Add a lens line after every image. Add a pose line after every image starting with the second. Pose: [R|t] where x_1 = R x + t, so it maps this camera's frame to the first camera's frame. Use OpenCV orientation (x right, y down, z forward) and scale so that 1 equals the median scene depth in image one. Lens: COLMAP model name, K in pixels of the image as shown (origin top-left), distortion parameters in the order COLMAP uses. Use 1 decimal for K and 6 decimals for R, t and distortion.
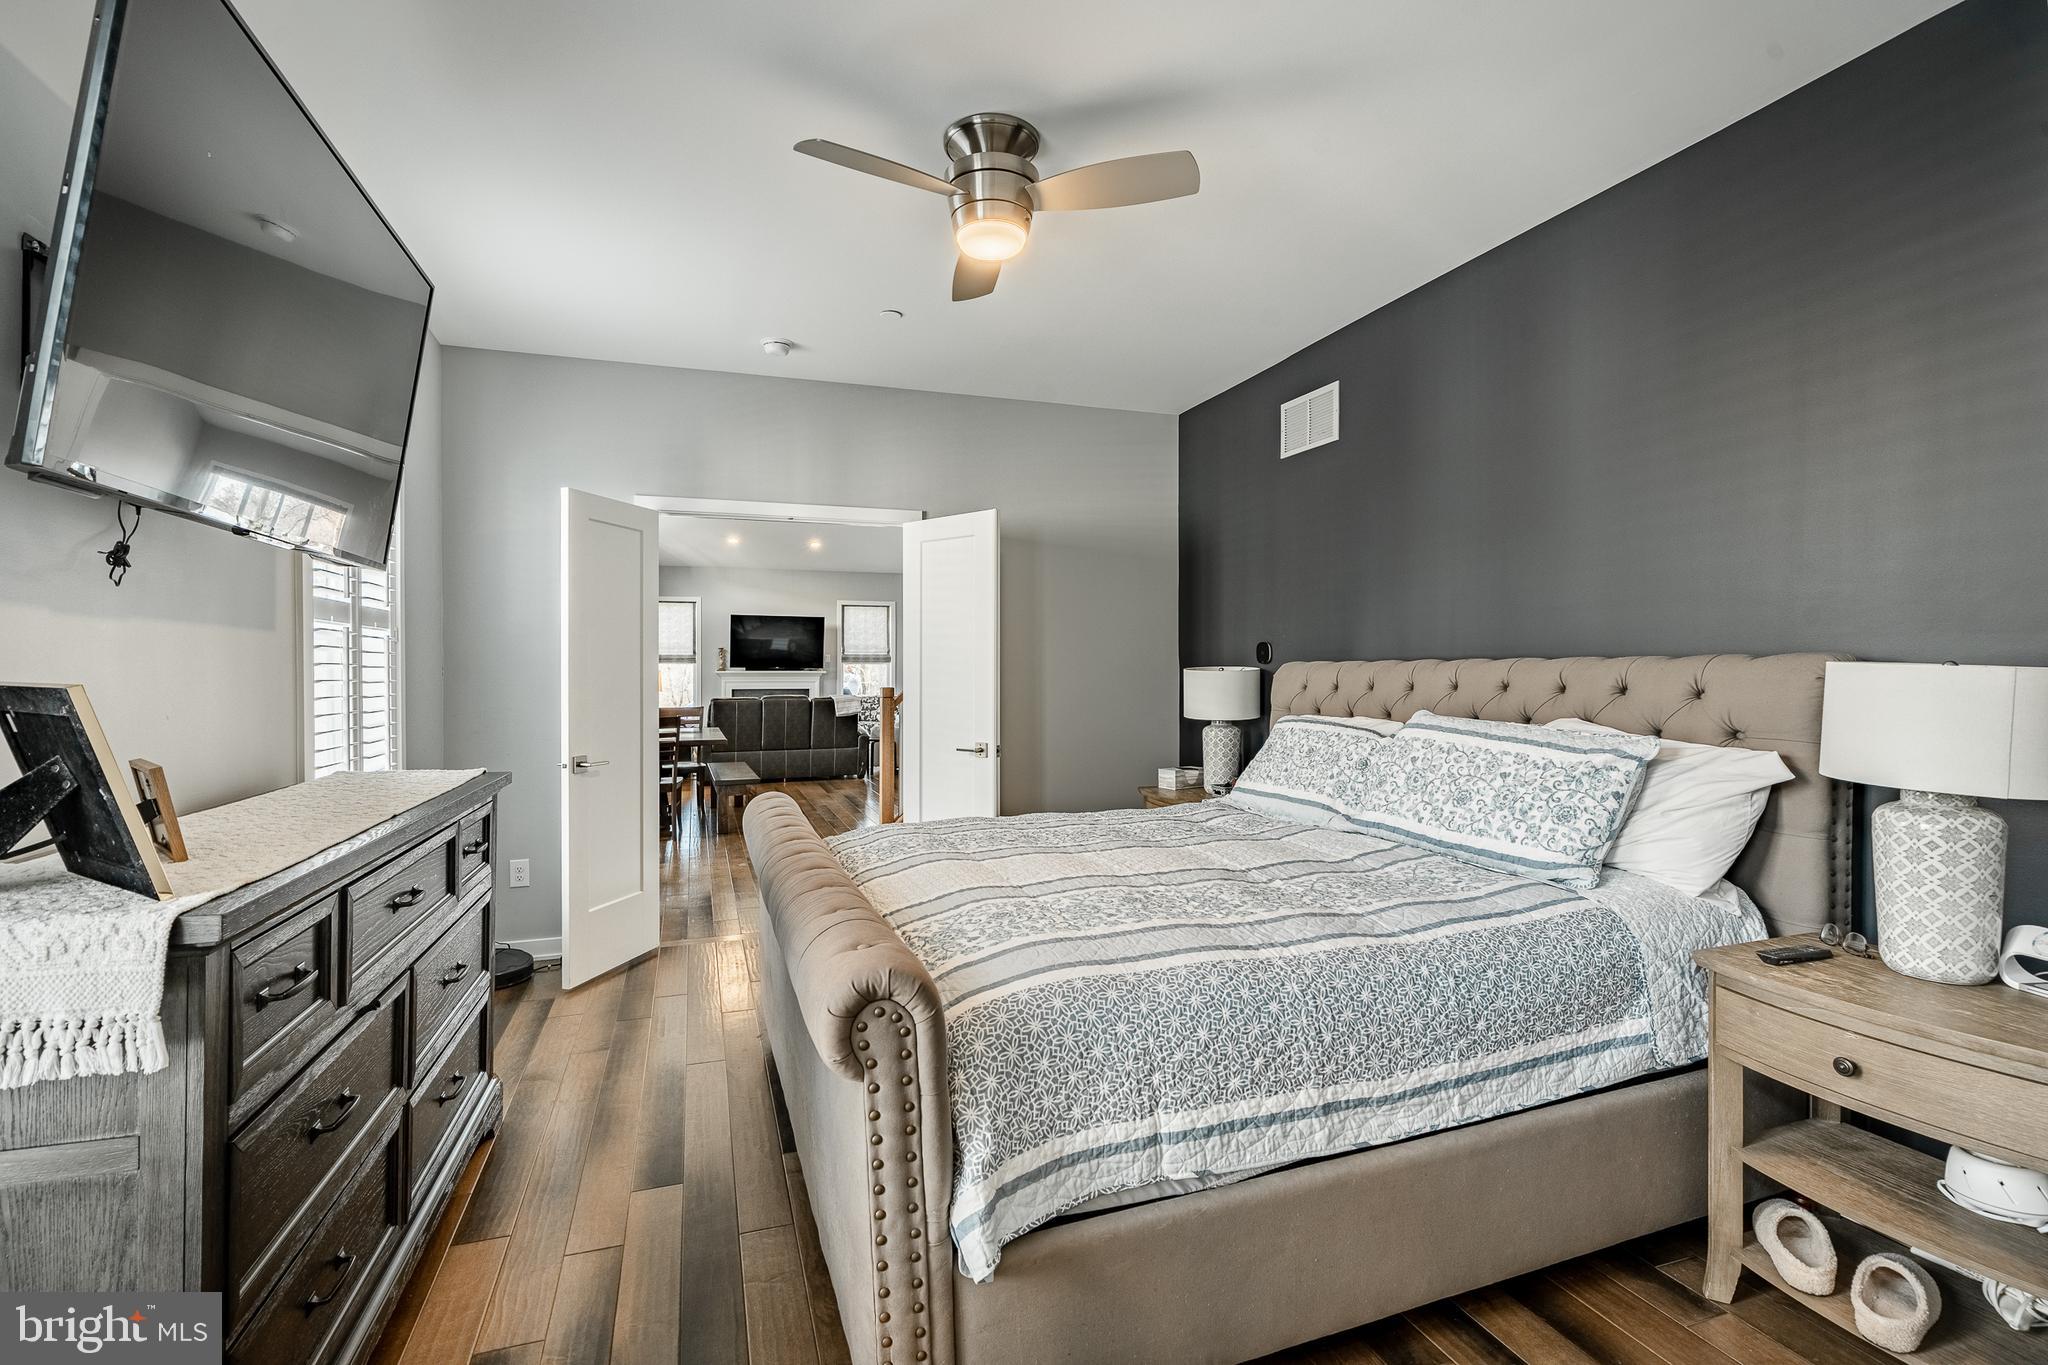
lens RADIAL K [[895.4, 0, 1022.2], [0, 895.4, 676.9], [0, 0, 1]] dist [-0.004836, 0.000440]
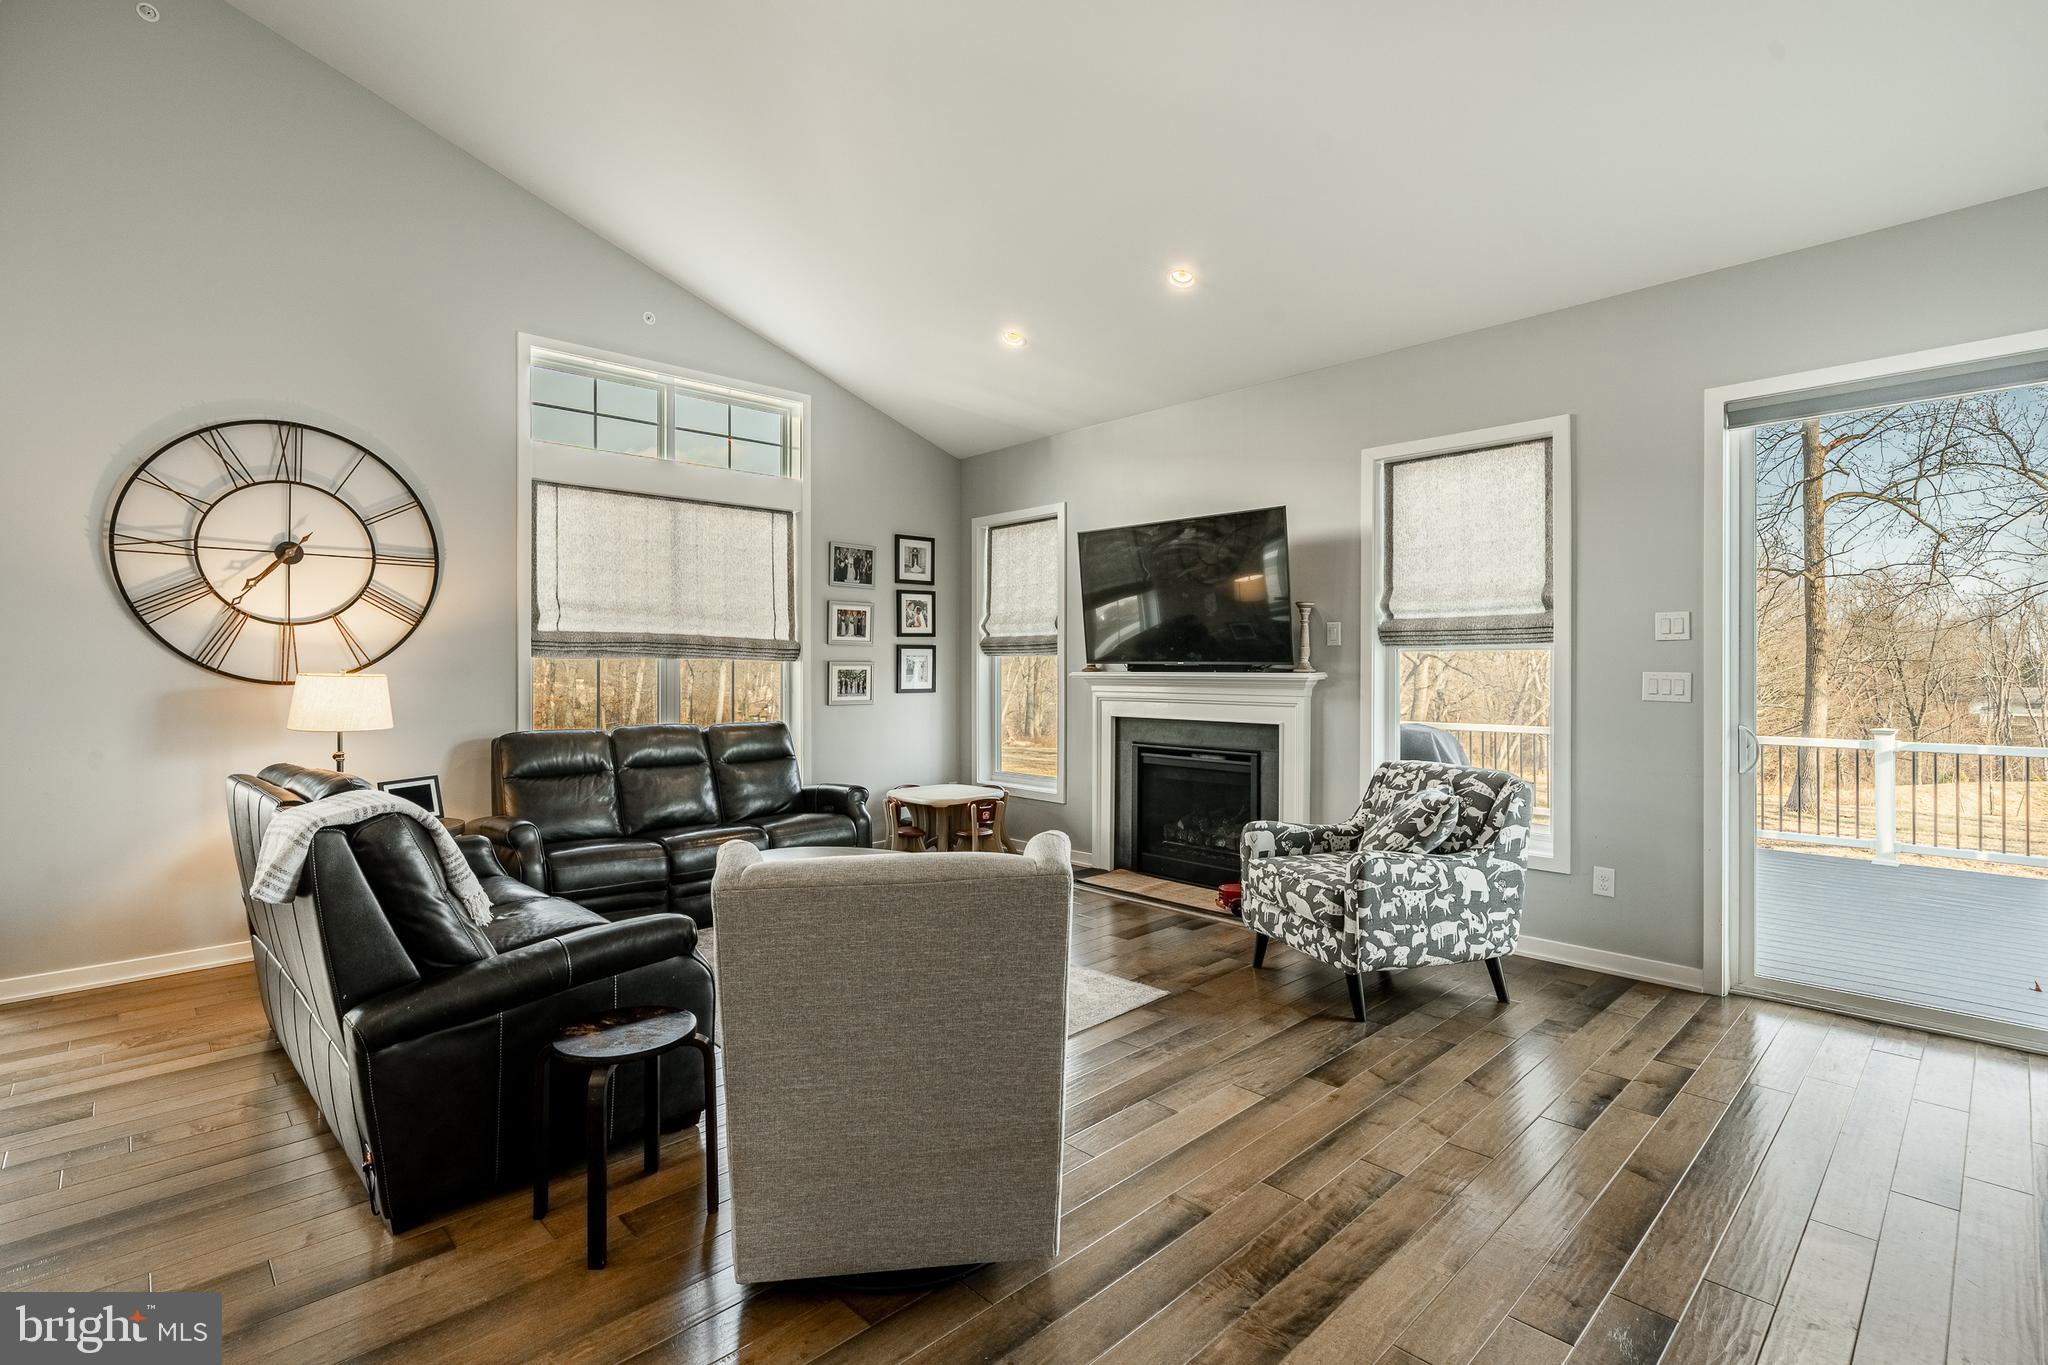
lens RADIAL K [[955.9, 0, 1014.3], [0, 955.9, 659.5], [0, 0, 1]] dist [-0.001103, -0.001186]
pose [[0.401226, -0.005511, -0.915962, 0.053135], [-0.006187, 0.999943, -0.008726, -0.008146], [0.915958, 0.009168, 0.401169, 0.774198]]
